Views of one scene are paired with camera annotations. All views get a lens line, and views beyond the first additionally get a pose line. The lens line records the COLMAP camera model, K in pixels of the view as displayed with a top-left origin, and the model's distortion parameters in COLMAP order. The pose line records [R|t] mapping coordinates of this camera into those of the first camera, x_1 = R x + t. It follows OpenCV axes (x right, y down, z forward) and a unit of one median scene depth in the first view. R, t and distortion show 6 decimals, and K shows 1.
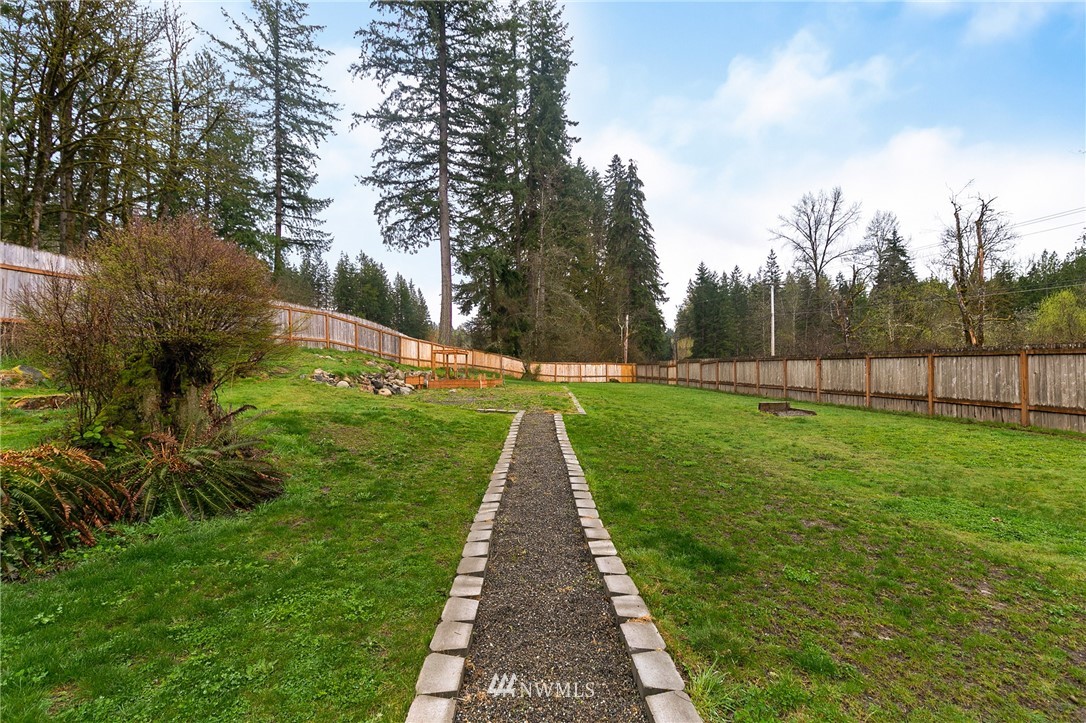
lens RADIAL K [[499.3, 0, 542.3], [0, 499.3, 364.5], [0, 0, 1]] dist [0.003801, -0.000814]
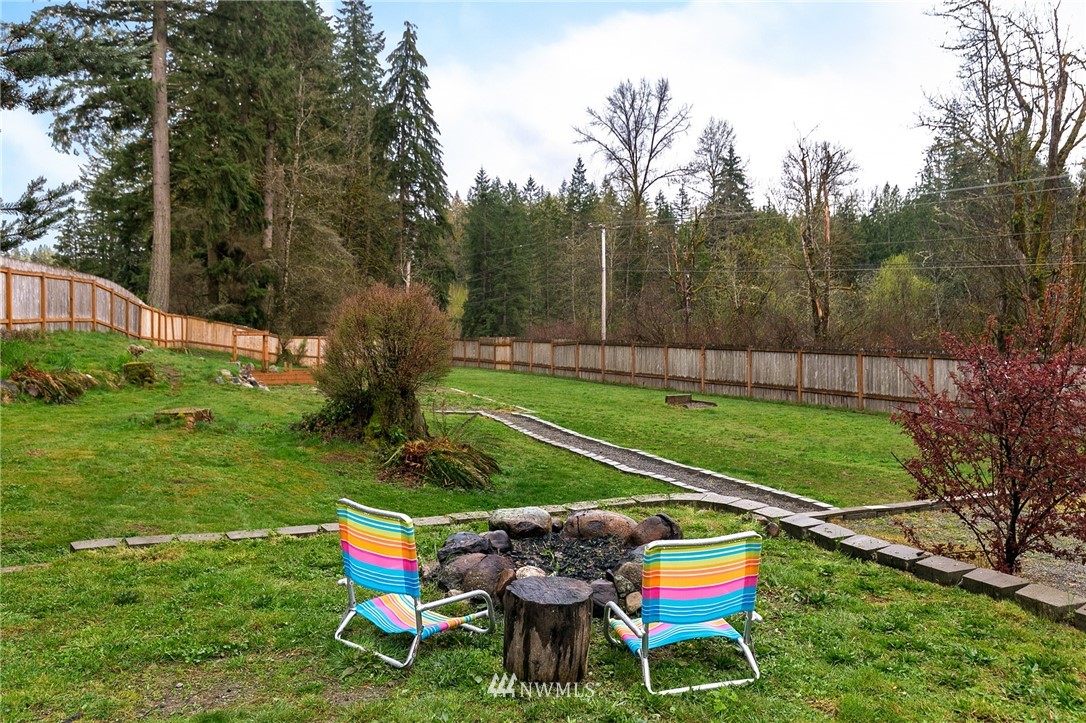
lens RADIAL K [[895.5, 0, 543.8], [0, 895.5, 306.7], [0, 0, 1]] dist [-0.004608, 0.001783]
pose [[0.913497, 0.013528, 0.406621, -0.190326], [-0.006851, 0.999817, -0.017872, -0.025101], [-0.406789, 0.013540, 0.913422, -0.204459]]
